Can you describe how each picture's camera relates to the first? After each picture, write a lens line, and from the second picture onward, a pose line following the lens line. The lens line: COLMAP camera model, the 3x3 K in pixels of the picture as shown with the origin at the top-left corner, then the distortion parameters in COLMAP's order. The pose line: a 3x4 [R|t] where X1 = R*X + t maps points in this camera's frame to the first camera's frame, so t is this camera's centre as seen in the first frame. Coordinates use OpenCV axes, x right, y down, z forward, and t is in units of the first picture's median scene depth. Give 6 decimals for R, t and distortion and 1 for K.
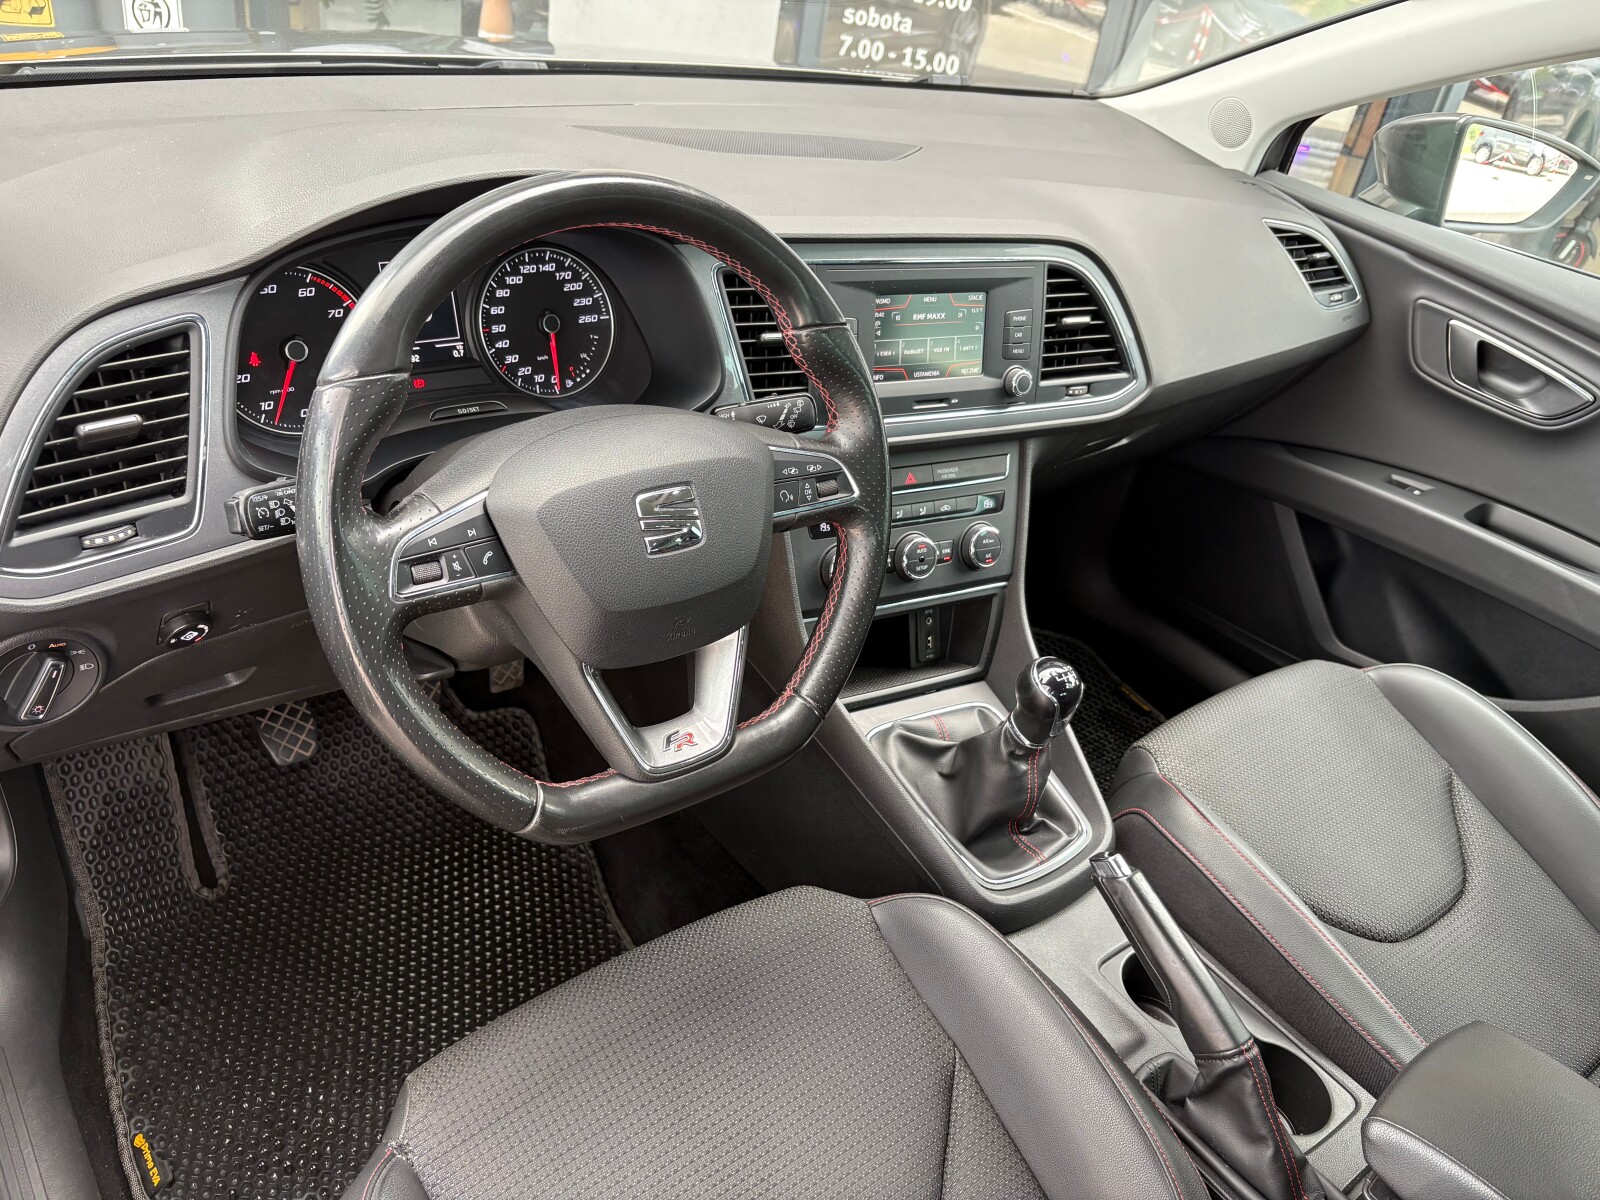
lens RADIAL K [[1163.8, 0, 799.9], [0, 1163.8, 621.1], [0, 0, 1]] dist [0.004913, 0.007047]
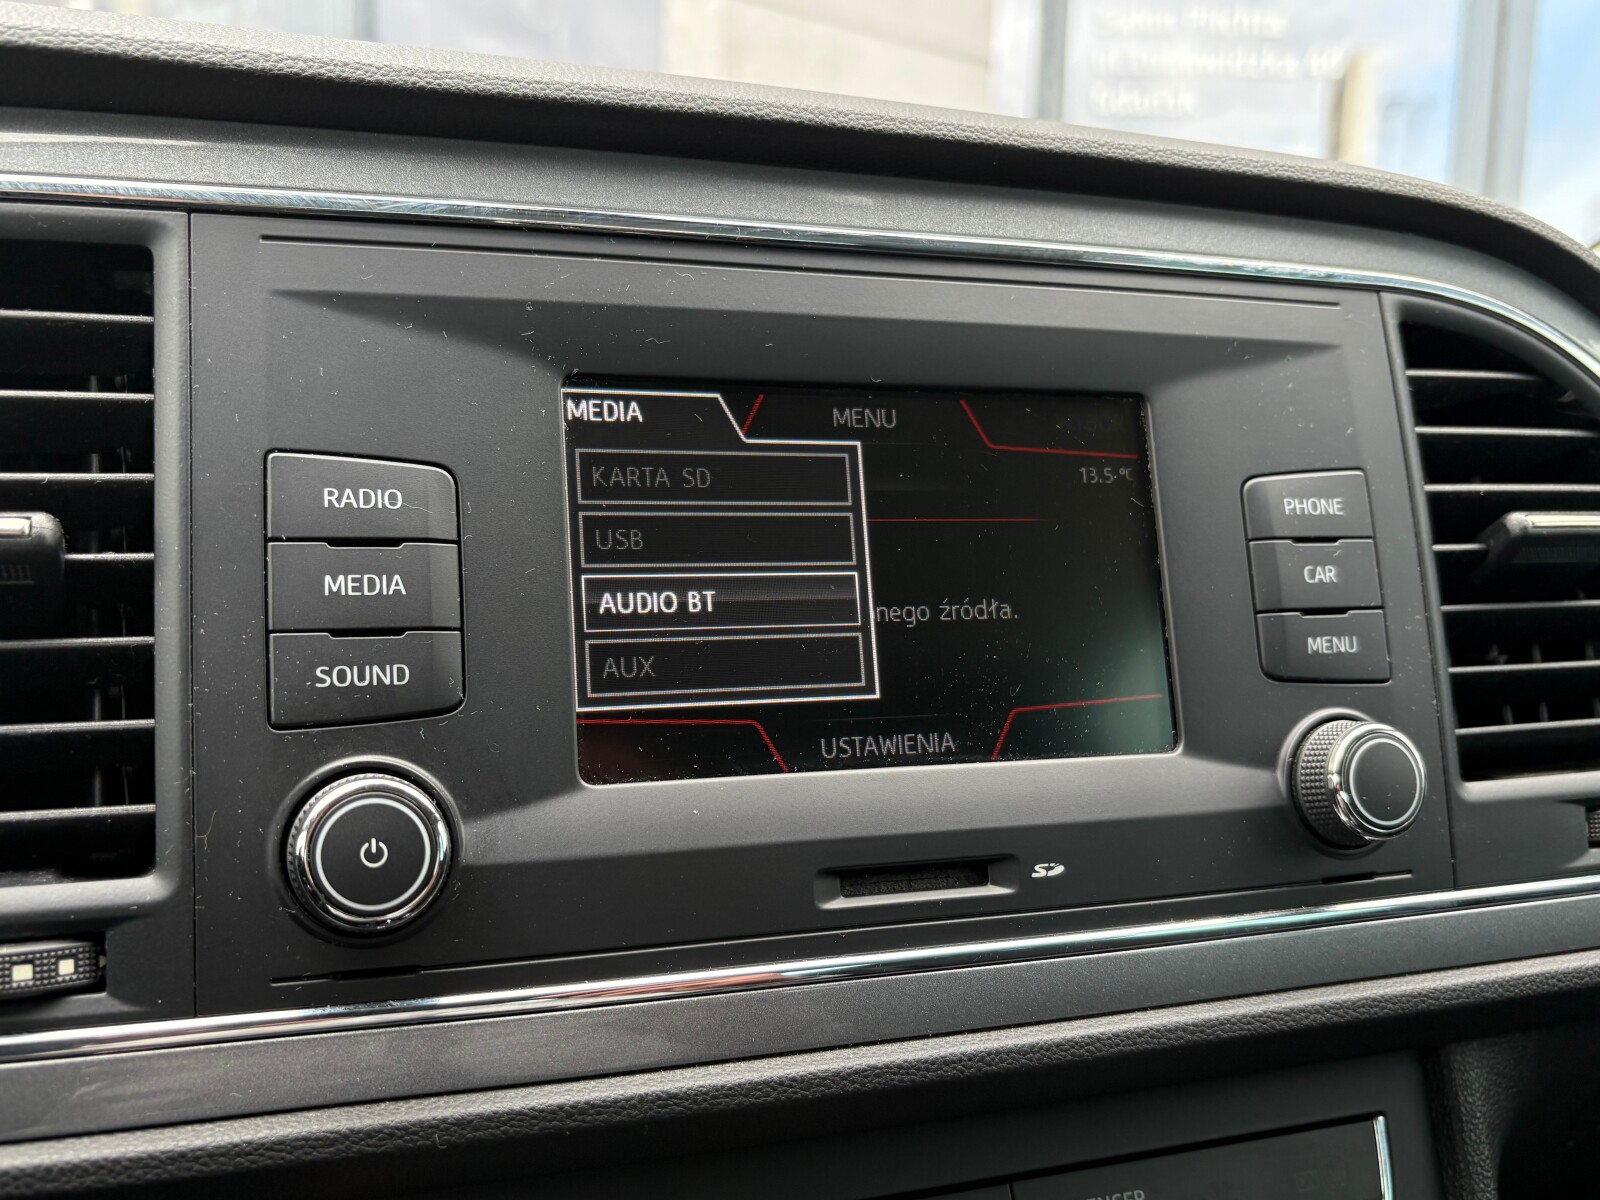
lens RADIAL K [[1357.9, 0, 800.0], [0, 1357.9, 600.0], [0, 0, 1]] dist [0.029880, -0.002784]
pose [[0.976786, -0.093954, -0.192513, 0.149565], [-0.000914, 0.896849, -0.442337, -0.132398], [0.214214, 0.432245, 0.875943, 0.801161]]
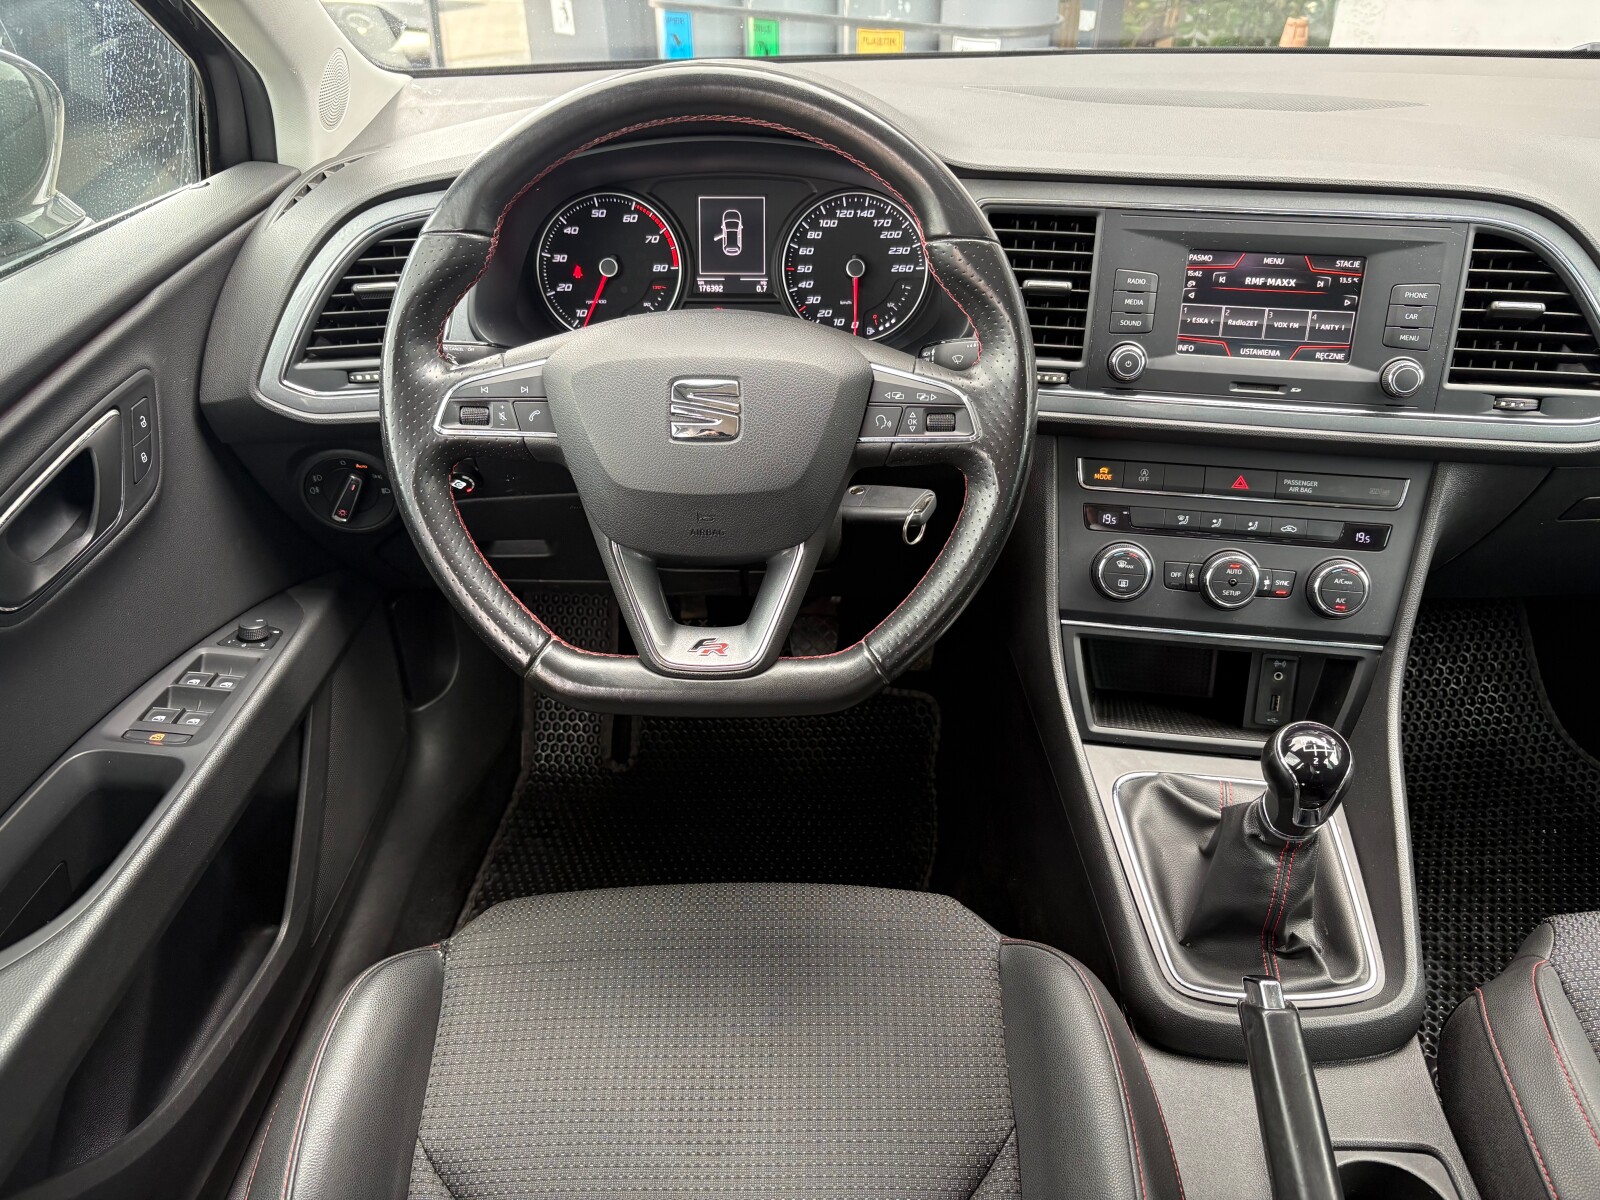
lens RADIAL K [[1163.8, 0, 800.0], [0, 1163.8, 600.0], [0, 0, 1]] dist [0.062369, -0.099823]
pose [[0.792668, 0.195874, -0.577331, 0.377896], [-0.238886, 0.971047, 0.001465, 0.033151], [0.560903, 0.136755, 0.816509, 0.179114]]
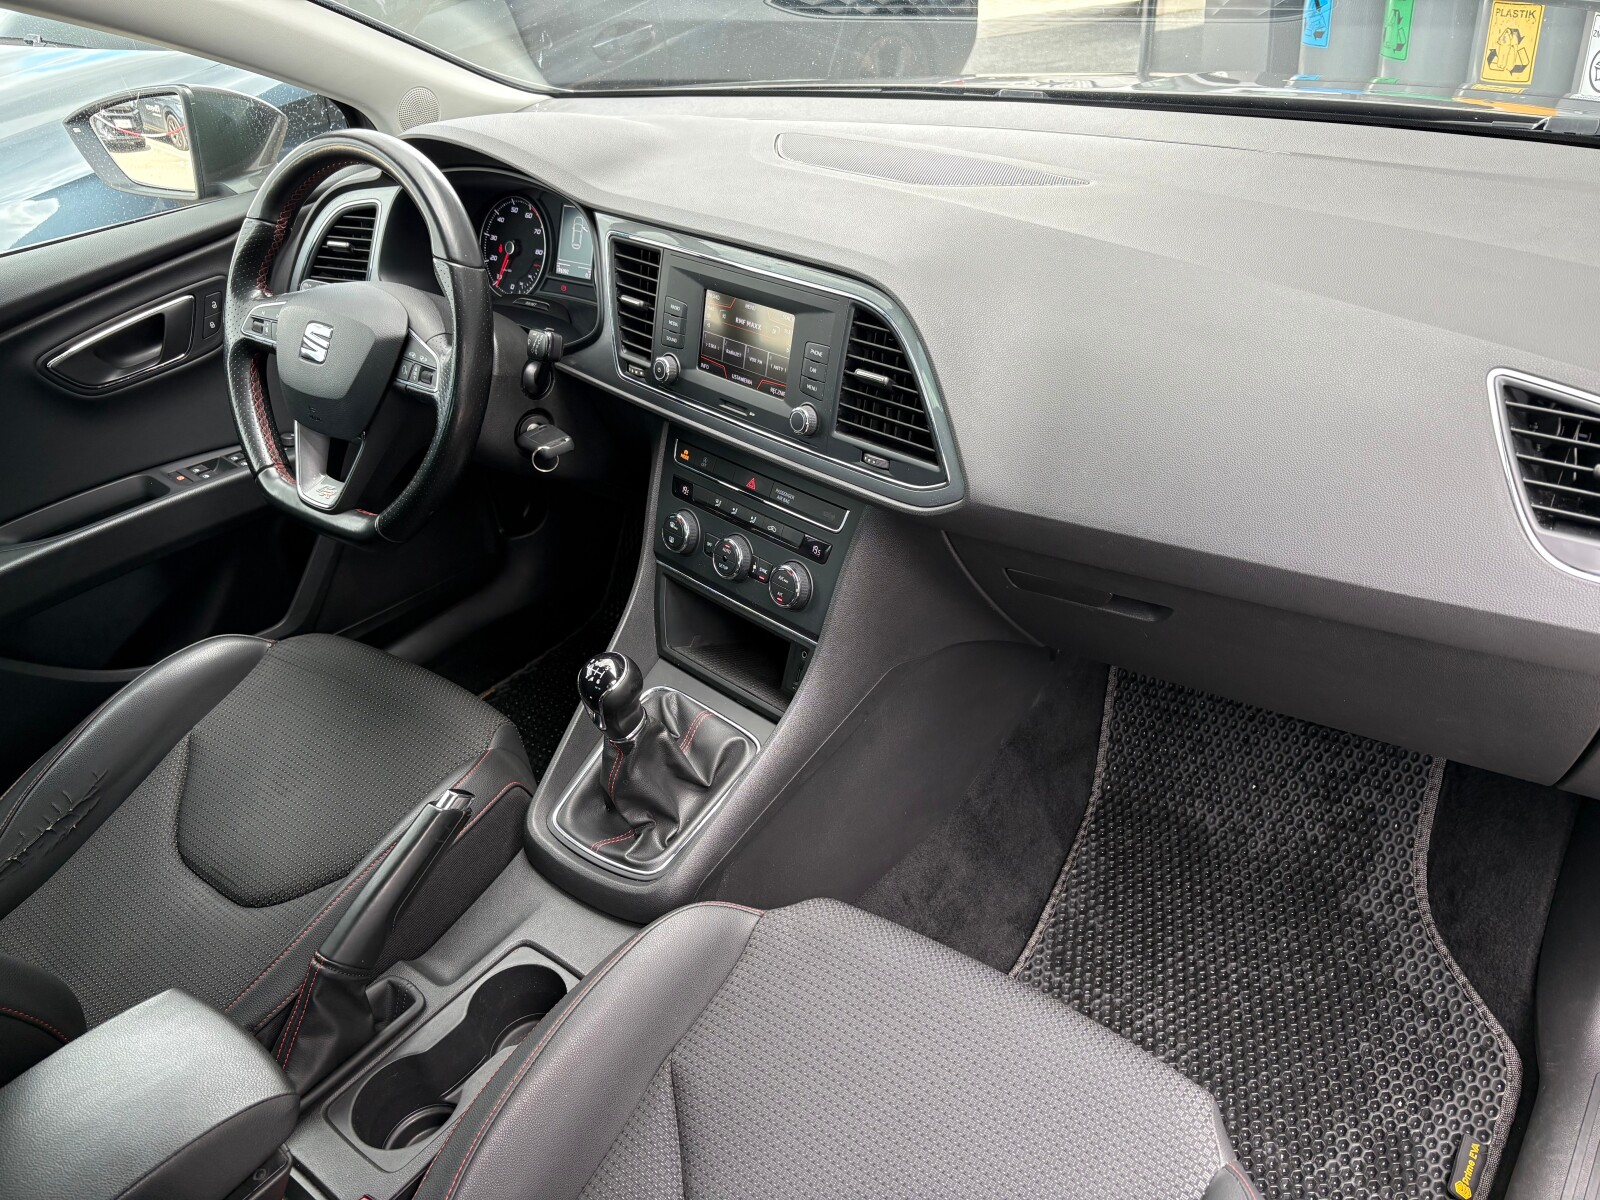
lens RADIAL K [[1163.8, 0, 800.0], [0, 1163.8, 600.0], [0, 0, 1]] dist [0.062369, -0.099823]
pose [[0.247122, 0.383276, -0.889961, 1.148808], [-0.437085, 0.863793, 0.250637, -0.337848], [0.864805, 0.327050, 0.380986, 0.751384]]
